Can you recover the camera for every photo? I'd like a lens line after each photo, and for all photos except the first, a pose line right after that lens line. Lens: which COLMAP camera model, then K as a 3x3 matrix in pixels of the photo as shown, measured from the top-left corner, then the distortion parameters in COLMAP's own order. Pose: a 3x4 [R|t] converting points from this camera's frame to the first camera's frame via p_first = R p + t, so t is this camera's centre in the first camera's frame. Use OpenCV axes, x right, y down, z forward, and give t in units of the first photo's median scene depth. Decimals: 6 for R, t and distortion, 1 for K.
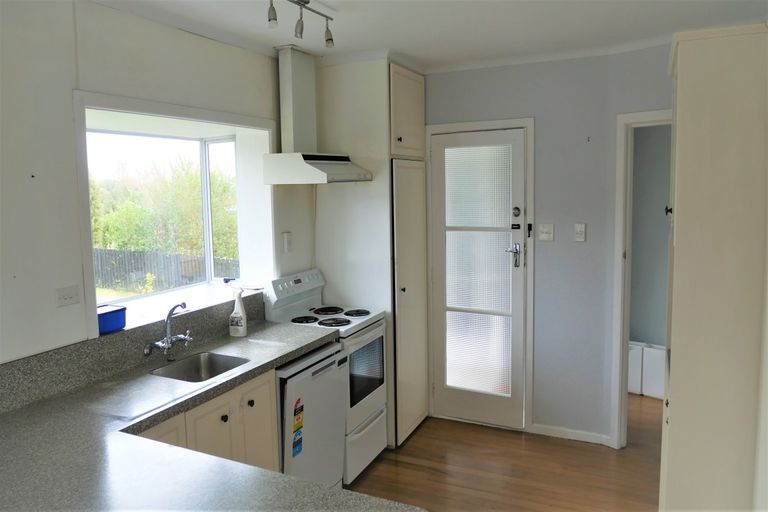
lens RADIAL K [[565.5, 0, 386.9], [0, 565.5, 240.3], [0, 0, 1]] dist [-0.006808, -0.003360]
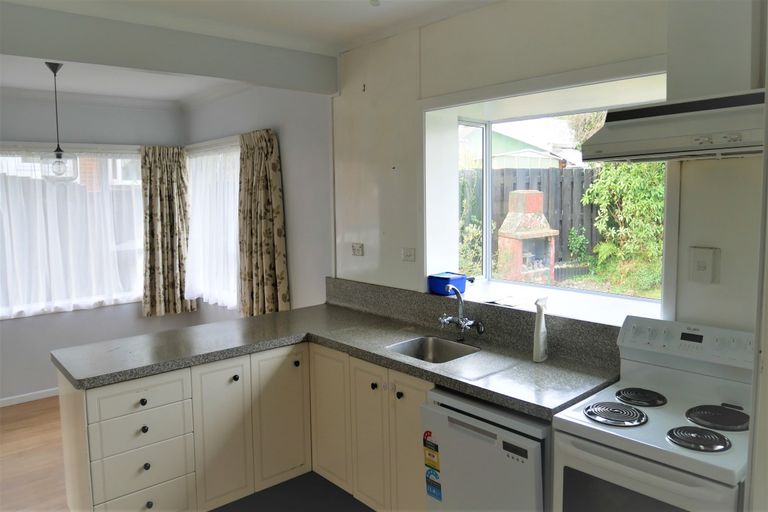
lens RADIAL K [[565.5, 0, 386.9], [0, 565.5, 240.3], [0, 0, 1]] dist [-0.006808, -0.003360]
pose [[-0.377969, 0.112279, -0.918985, 0.594708], [-0.064326, 0.987035, 0.147049, -0.111752], [0.923581, 0.114694, -0.365847, 1.214072]]
